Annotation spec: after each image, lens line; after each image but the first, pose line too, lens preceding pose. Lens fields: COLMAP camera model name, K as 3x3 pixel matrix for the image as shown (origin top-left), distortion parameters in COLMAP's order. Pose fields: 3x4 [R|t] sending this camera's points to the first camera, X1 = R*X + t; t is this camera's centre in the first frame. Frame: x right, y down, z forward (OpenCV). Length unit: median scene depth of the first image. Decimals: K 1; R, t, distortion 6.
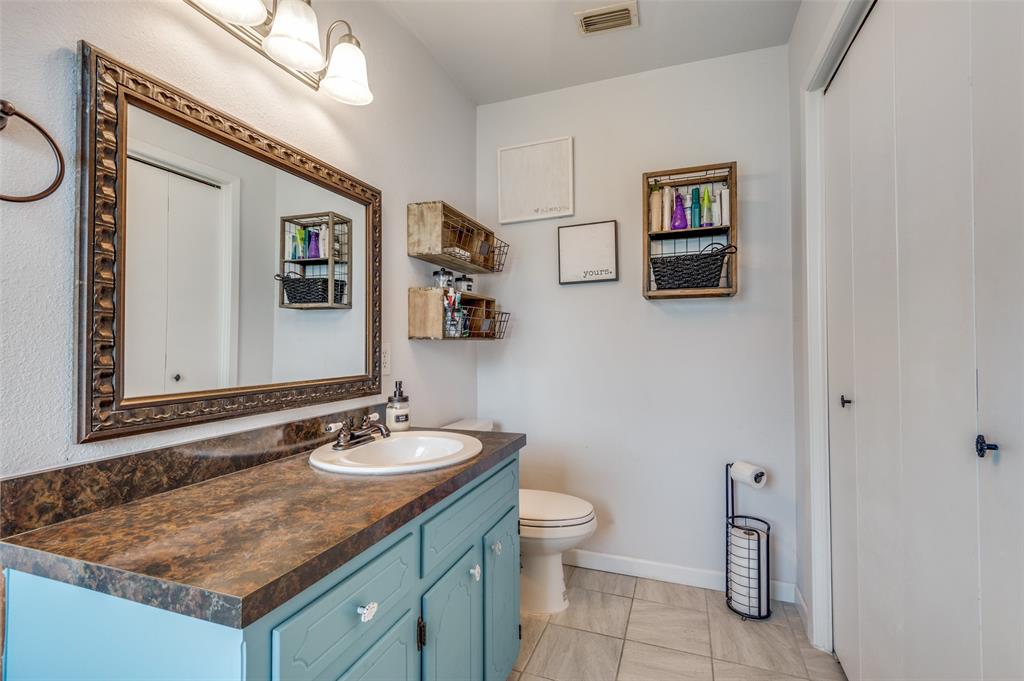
lens RADIAL K [[458.7, 0, 518.9], [0, 458.7, 340.2], [0, 0, 1]] dist [0.022535, -0.014558]
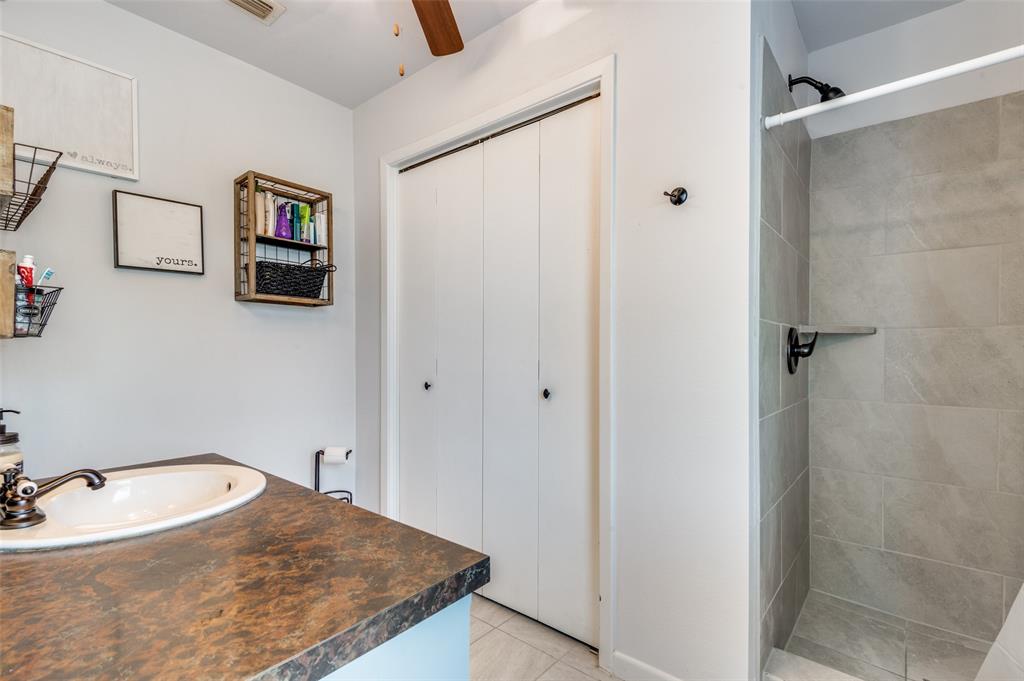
lens RADIAL K [[458.7, 0, 518.9], [0, 458.7, 340.2], [0, 0, 1]] dist [0.022535, -0.014558]
pose [[0.344411, 0.022945, 0.938539, -0.974055], [-0.014461, 0.999712, -0.019134, 0.008369], [-0.938708, -0.006982, 0.344644, 0.292244]]
